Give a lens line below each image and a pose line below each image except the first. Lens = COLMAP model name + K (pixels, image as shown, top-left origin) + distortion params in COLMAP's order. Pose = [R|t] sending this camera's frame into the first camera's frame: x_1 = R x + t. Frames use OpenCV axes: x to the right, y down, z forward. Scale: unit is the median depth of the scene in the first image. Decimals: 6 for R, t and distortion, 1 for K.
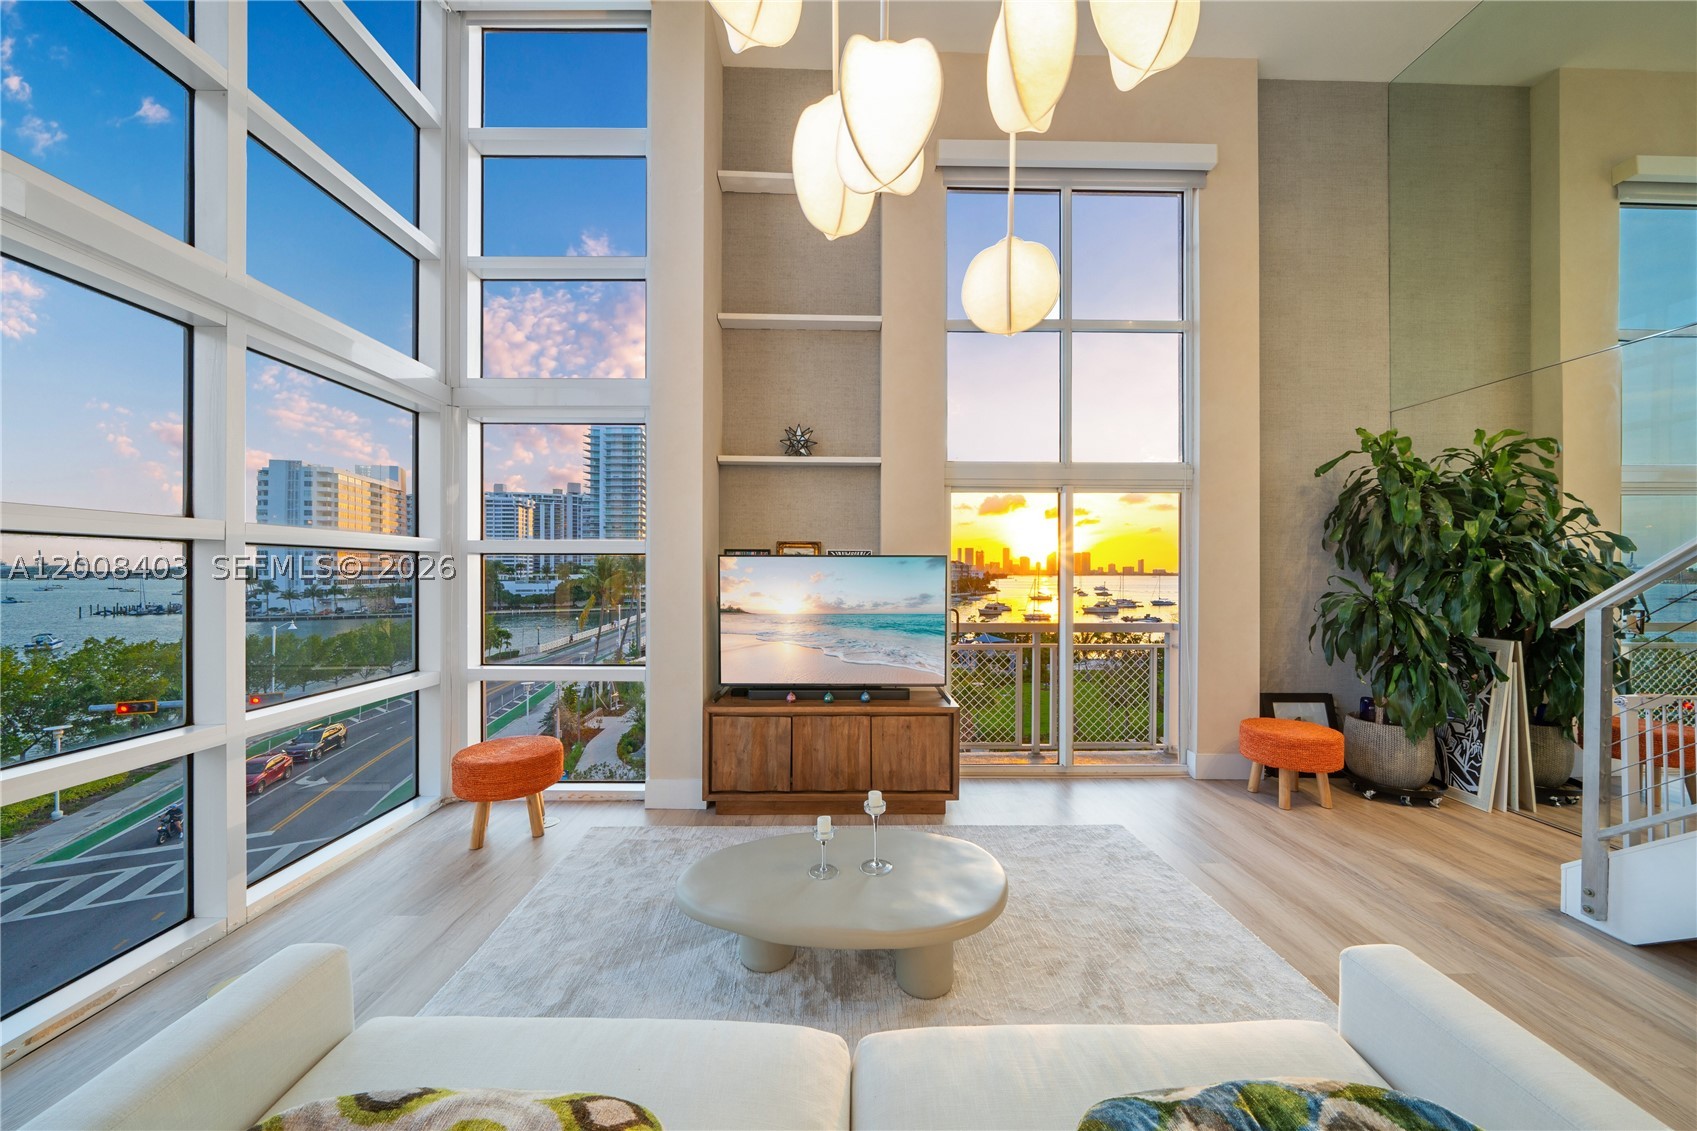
lens RADIAL K [[585.4, 0, 846.0], [0, 585.4, 573.4], [0, 0, 1]] dist [-0.004569, 0.000415]
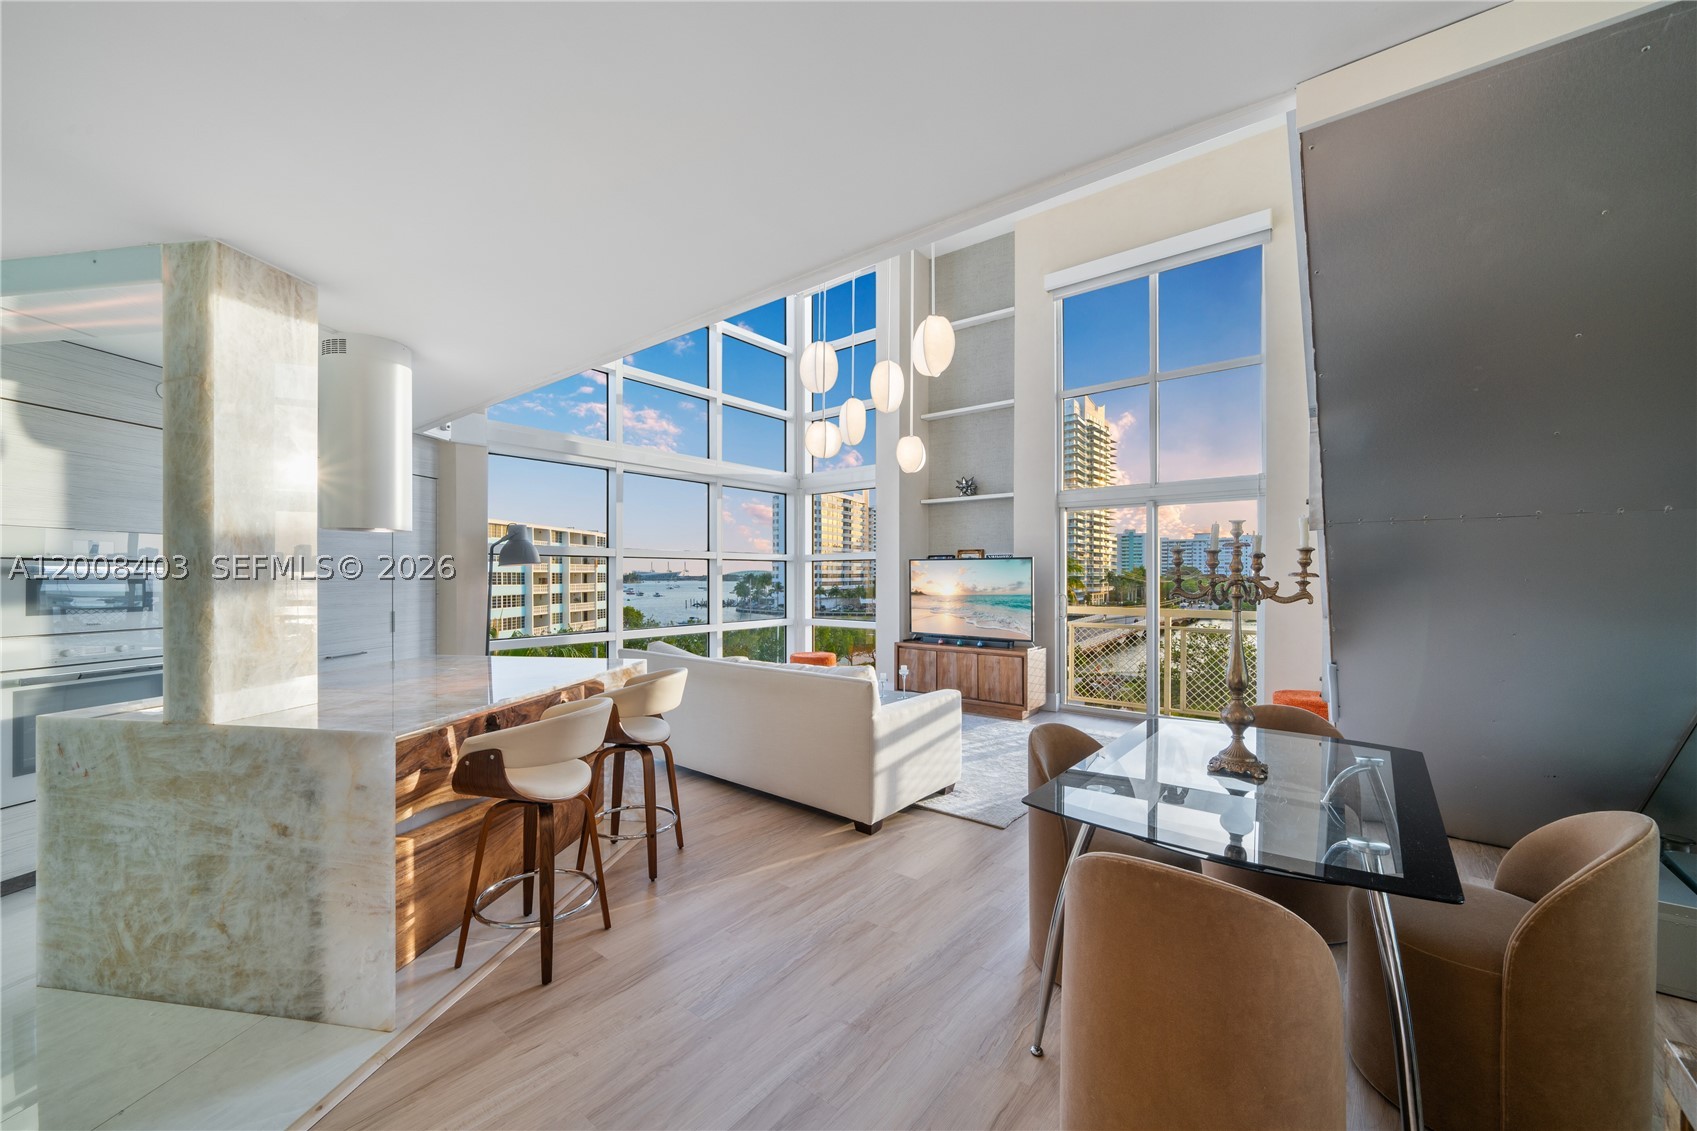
lens RADIAL K [[673.7, 0, 839.9], [0, 673.7, 581.2], [0, 0, 1]] dist [-0.000744, 0.000084]
pose [[0.766404, 0.001640, -0.642357, 0.909572], [0.002771, 0.999979, 0.005859, 0.020092], [0.642353, -0.006271, 0.766383, -0.682419]]
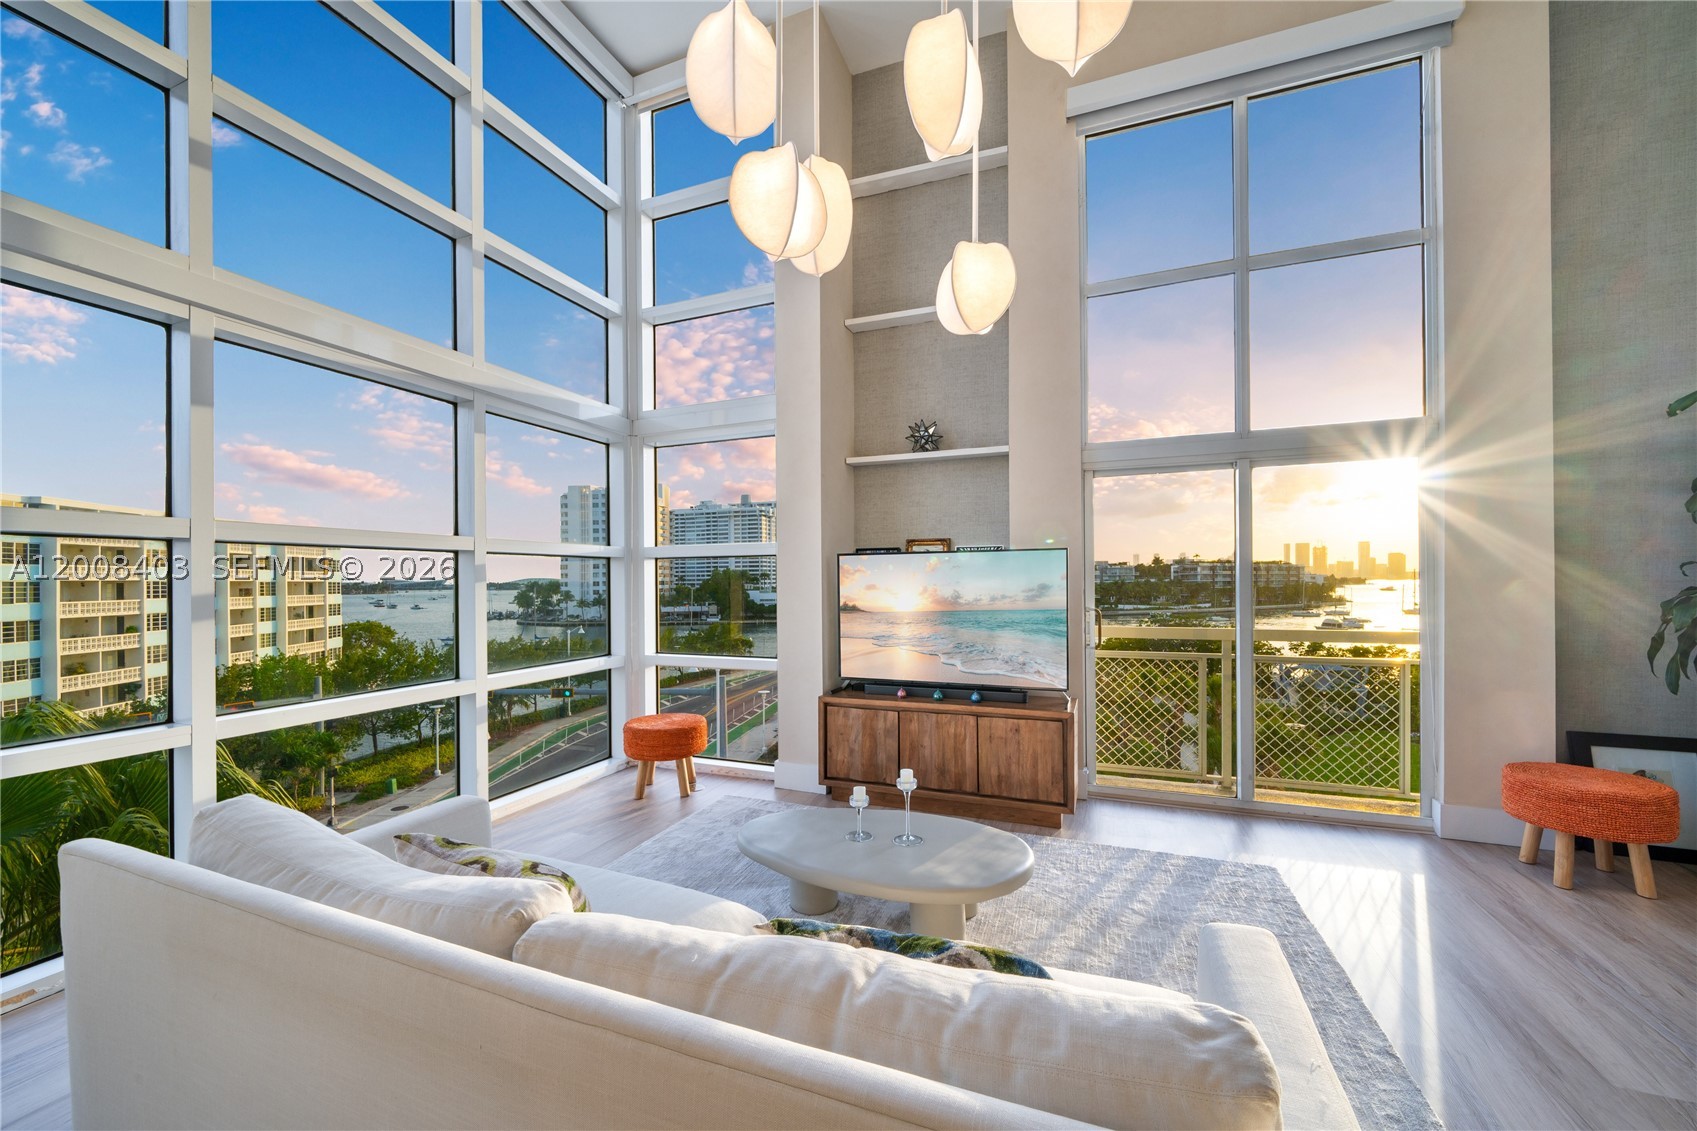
lens RADIAL K [[673.7, 0, 839.9], [0, 673.7, 581.2], [0, 0, 1]] dist [-0.000744, 0.000084]
pose [[0.919849, -0.009919, -0.392147, 0.252394], [0.009741, 0.999950, -0.002442, 0.019650], [0.392152, -0.001573, 0.919899, -0.104366]]
